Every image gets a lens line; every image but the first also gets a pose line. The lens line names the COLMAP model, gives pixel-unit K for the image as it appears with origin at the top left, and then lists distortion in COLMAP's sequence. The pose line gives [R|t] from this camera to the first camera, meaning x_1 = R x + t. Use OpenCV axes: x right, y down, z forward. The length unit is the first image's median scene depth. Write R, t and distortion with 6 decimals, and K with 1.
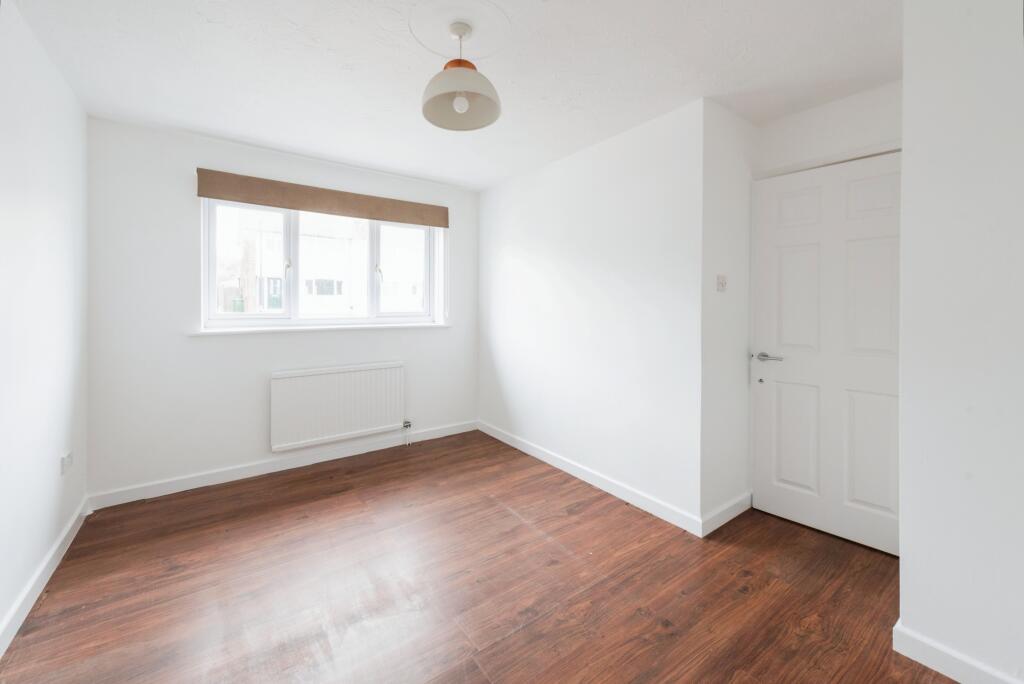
lens RADIAL K [[406.1, 0, 516.0], [0, 406.1, 305.9], [0, 0, 1]] dist [0.001173, -0.000970]
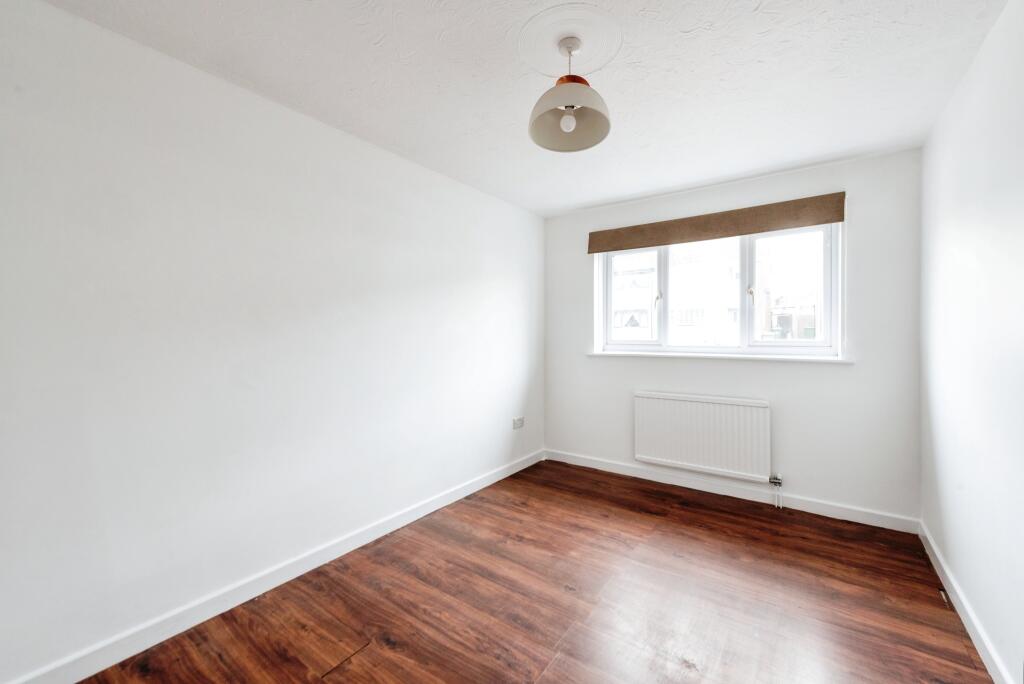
lens RADIAL K [[406.1, 0, 521.4], [0, 406.1, 335.9], [0, 0, 1]] dist [0.001173, -0.000970]
pose [[0.317022, 0.003454, -0.948412, 0.394346], [0.003930, 0.999980, 0.004955, -0.001467], [0.948410, -0.005299, 0.317002, 0.318323]]
